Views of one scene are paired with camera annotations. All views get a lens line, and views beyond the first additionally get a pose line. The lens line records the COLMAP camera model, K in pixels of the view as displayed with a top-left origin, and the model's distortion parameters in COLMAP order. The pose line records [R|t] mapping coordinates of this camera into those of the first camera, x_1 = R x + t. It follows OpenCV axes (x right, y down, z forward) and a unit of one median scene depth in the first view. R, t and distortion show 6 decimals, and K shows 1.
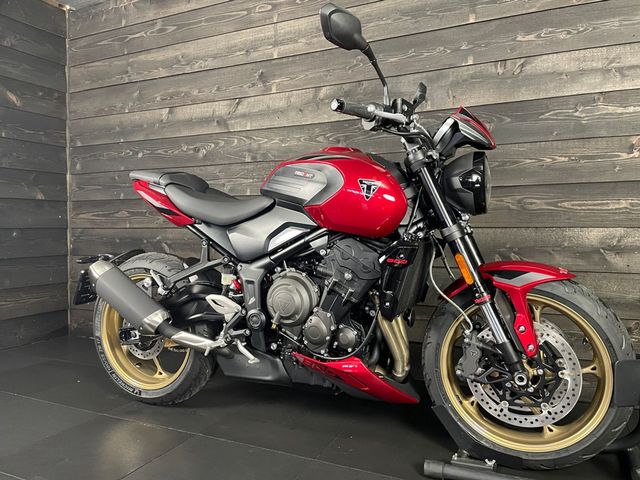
lens RADIAL K [[488.9, 0, 292.1], [0, 488.9, 234.3], [0, 0, 1]] dist [0.082205, -0.108726]
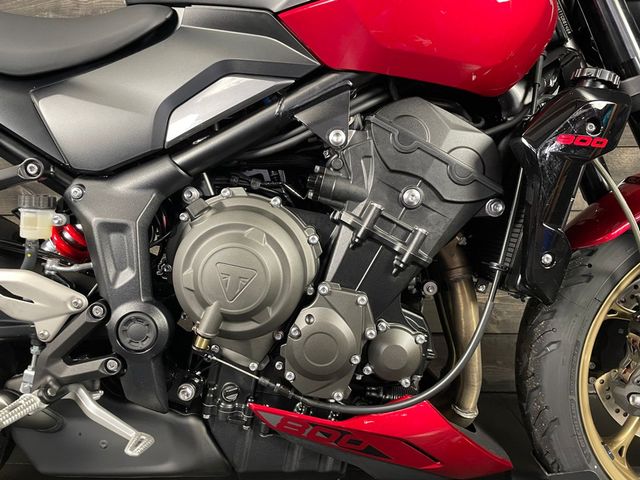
lens RADIAL K [[488.9, 0, 322.4], [0, 488.9, 240.7], [0, 0, 1]] dist [0.082205, -0.108726]
pose [[0.911323, -0.027385, 0.410781, -0.097972], [0.005919, 0.998554, 0.053437, 0.090258], [-0.411650, -0.046266, 0.910167, 0.615035]]
